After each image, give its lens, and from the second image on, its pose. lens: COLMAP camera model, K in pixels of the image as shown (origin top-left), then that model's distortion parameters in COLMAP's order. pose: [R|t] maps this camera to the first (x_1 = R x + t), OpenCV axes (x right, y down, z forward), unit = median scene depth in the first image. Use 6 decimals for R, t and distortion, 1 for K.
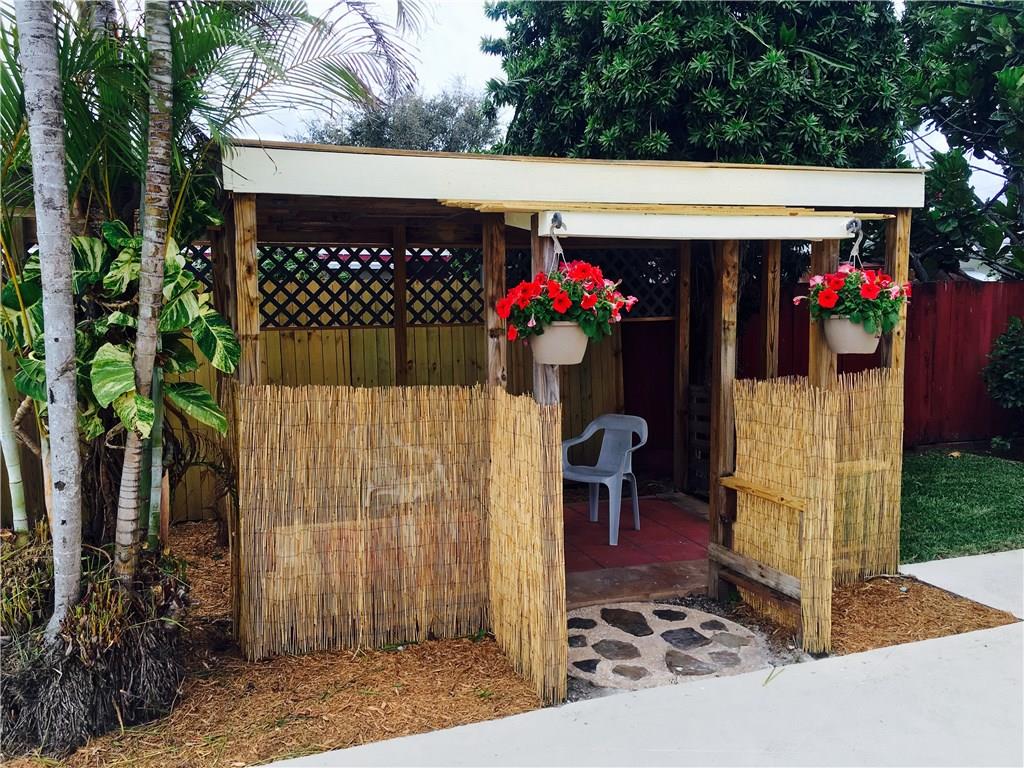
lens RADIAL K [[871.3, 0, 510.1], [0, 871.3, 380.6], [0, 0, 1]] dist [0.073025, -0.054533]
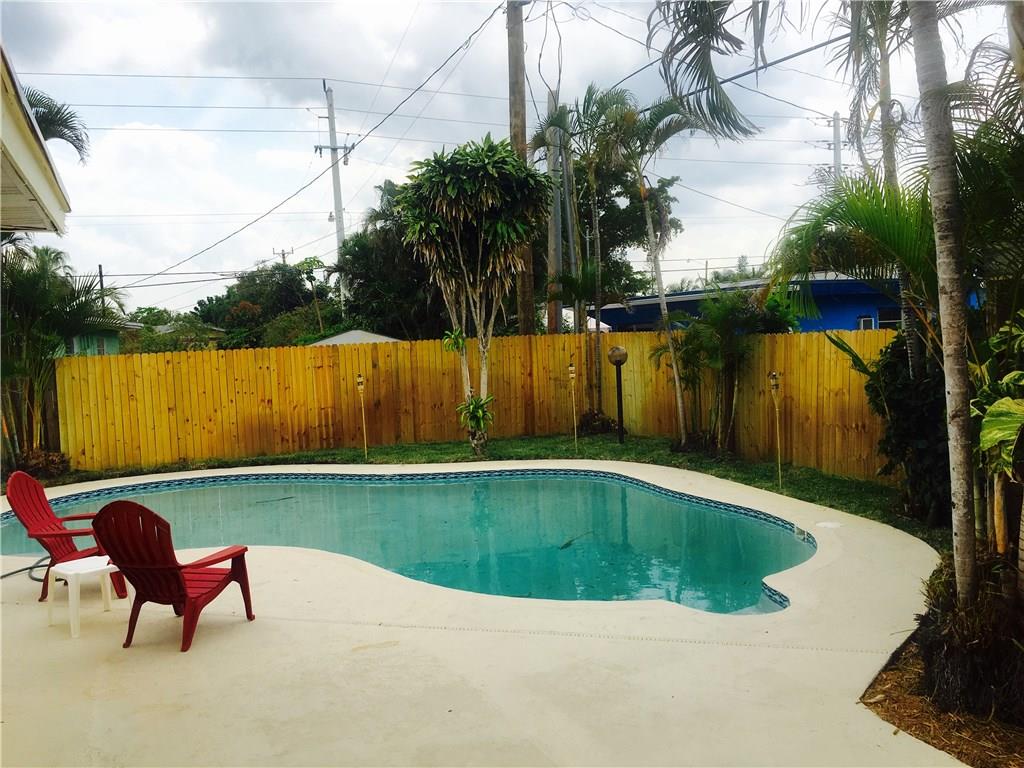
lens RADIAL K [[871.3, 0, 510.5], [0, 871.3, 387.9], [0, 0, 1]] dist [0.073025, -0.054533]
pose [[0.036276, 0.070045, -0.996884, 0.531114], [-0.053520, 0.996245, 0.068053, -0.075091], [0.997908, 0.050884, 0.039889, 0.214628]]
